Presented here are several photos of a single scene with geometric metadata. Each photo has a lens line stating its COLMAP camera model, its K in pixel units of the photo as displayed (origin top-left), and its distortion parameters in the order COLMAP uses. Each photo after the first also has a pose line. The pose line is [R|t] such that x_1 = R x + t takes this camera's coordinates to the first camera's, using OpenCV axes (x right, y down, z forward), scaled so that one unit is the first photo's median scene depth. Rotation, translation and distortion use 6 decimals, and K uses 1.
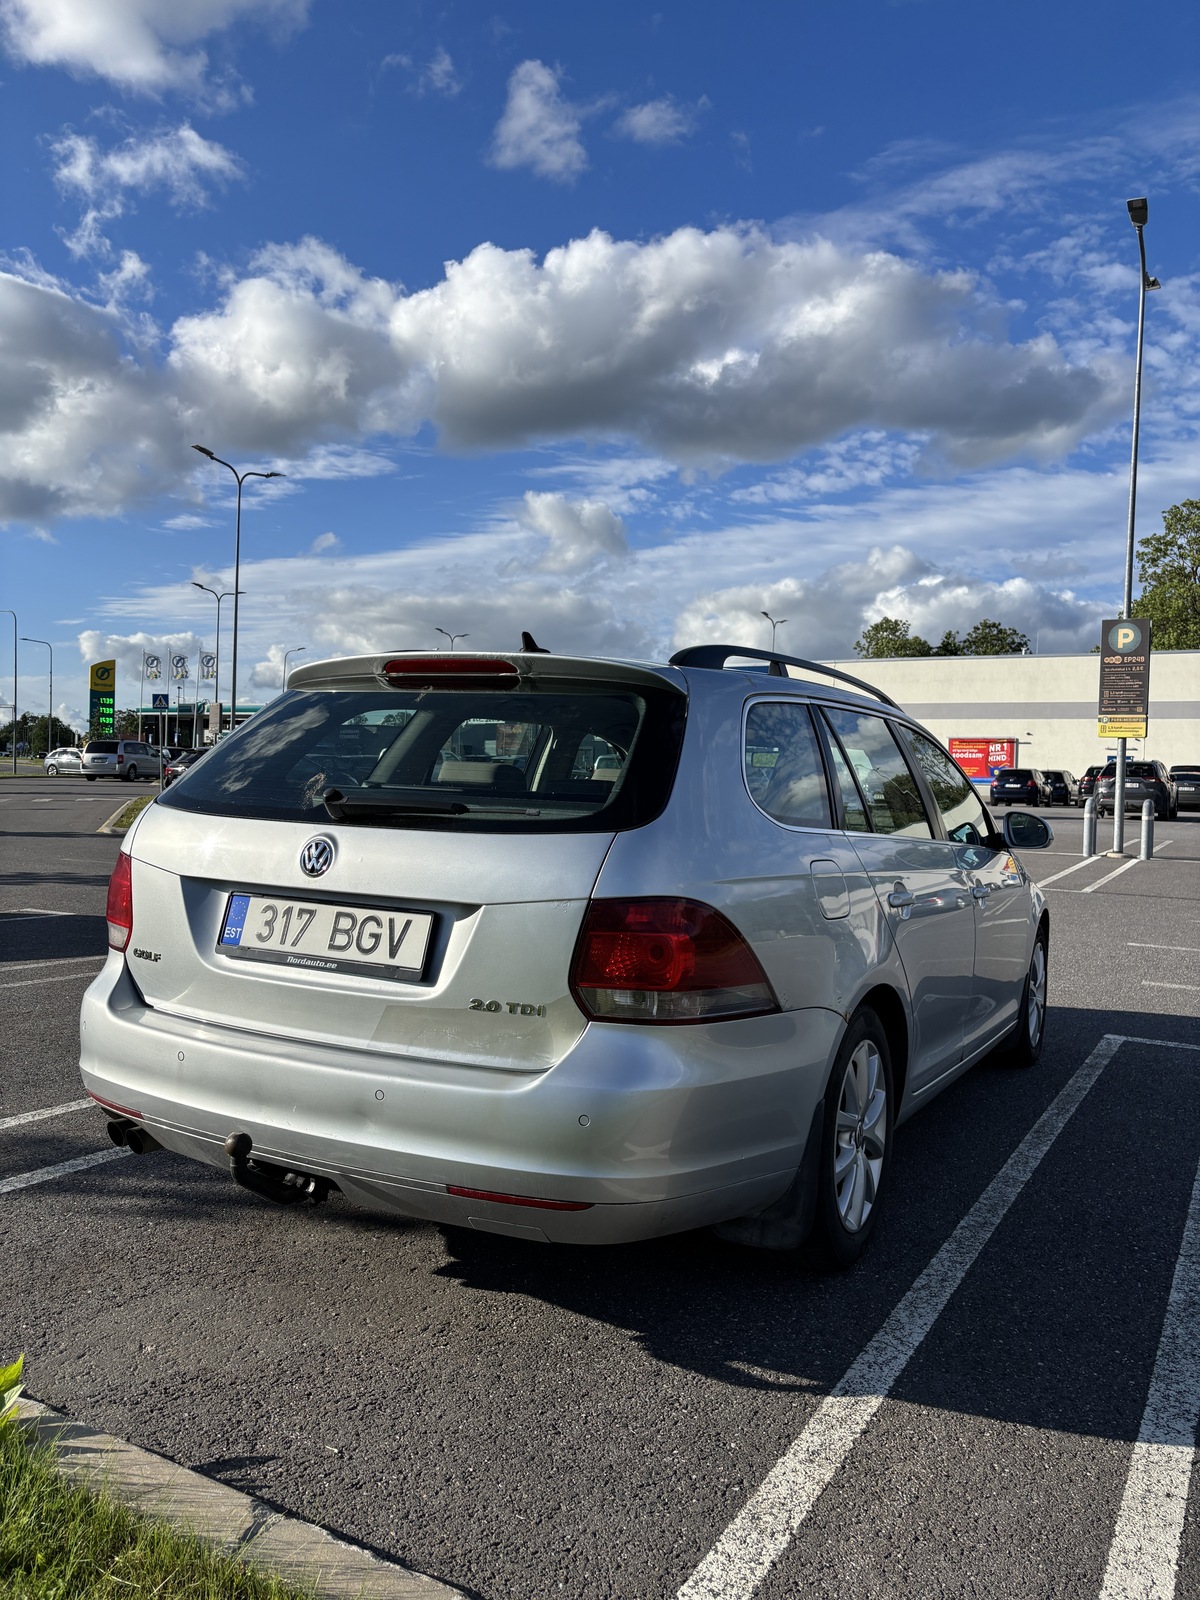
lens RADIAL K [[1253.0, 0, 600.0], [0, 1253.0, 800.0], [0, 0, 1]] dist [0.023138, -0.001355]
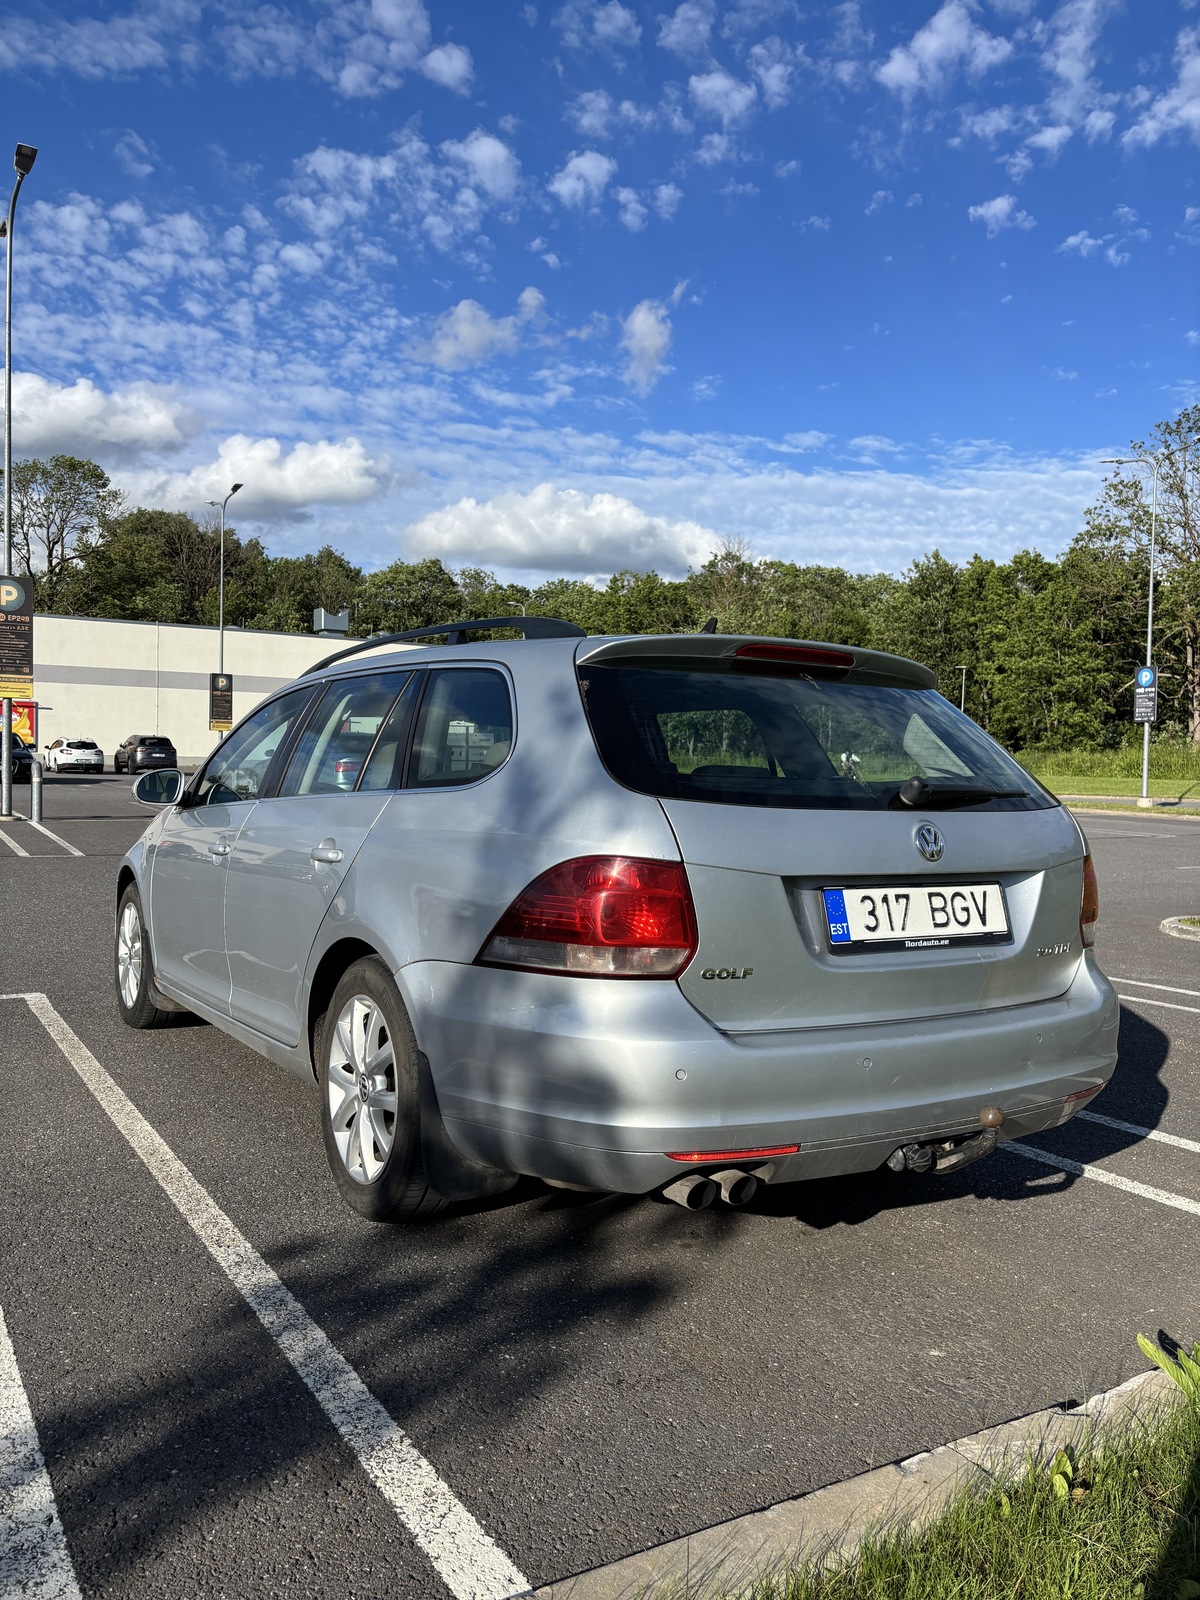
lens RADIAL K [[1253.0, 0, 600.0], [0, 1253.0, 800.0], [0, 0, 1]] dist [0.023138, -0.001355]
pose [[0.449324, -0.033356, 0.892746, -1.272815], [0.001401, 0.999328, 0.036633, -0.028841], [-0.893368, -0.015209, 0.449069, 0.763463]]
